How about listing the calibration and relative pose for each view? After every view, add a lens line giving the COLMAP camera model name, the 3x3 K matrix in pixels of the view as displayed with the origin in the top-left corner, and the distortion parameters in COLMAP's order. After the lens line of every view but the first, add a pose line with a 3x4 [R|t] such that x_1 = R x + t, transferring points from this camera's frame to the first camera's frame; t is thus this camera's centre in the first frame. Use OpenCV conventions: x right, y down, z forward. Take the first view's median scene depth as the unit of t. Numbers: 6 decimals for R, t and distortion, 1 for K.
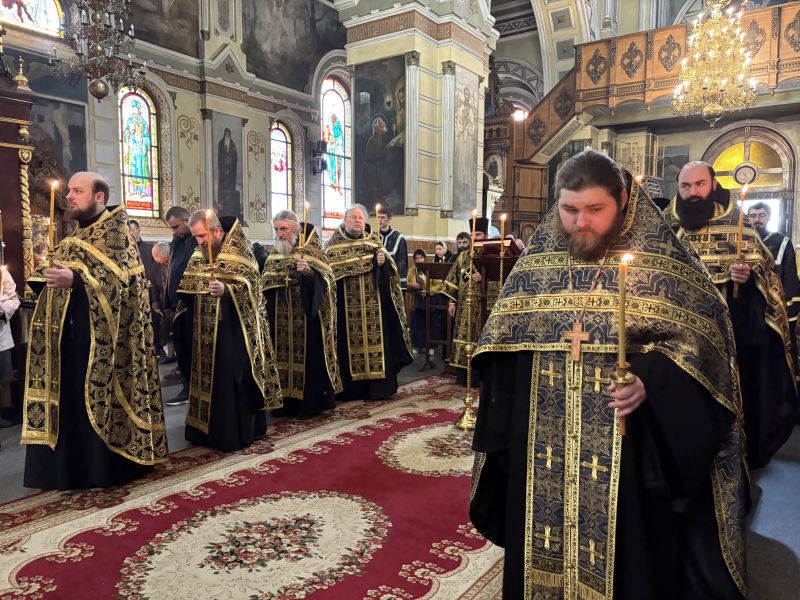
lens RADIAL K [[607.6, 0, 401.3], [0, 607.6, 295.6], [0, 0, 1]] dist [0.063586, -0.068652]
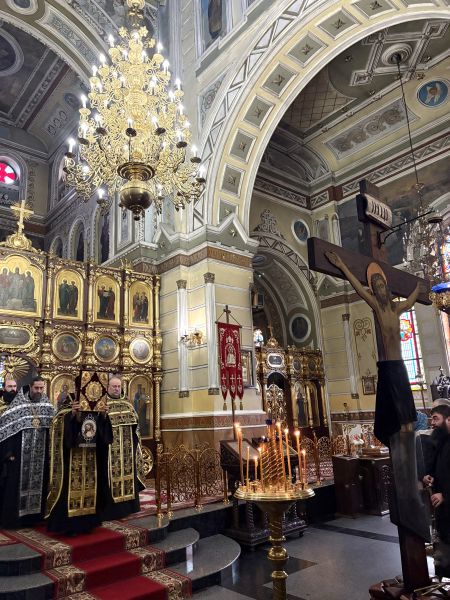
lens RADIAL K [[455.7, 0, 223.3], [0, 455.7, 300.9], [0, 0, 1]] dist [0.063586, -0.068652]
pose [[-0.249900, -0.238388, -0.938468, 0.794816], [-0.017972, 0.970194, -0.241661, -0.083166], [0.968105, -0.043525, -0.246736, 1.080192]]
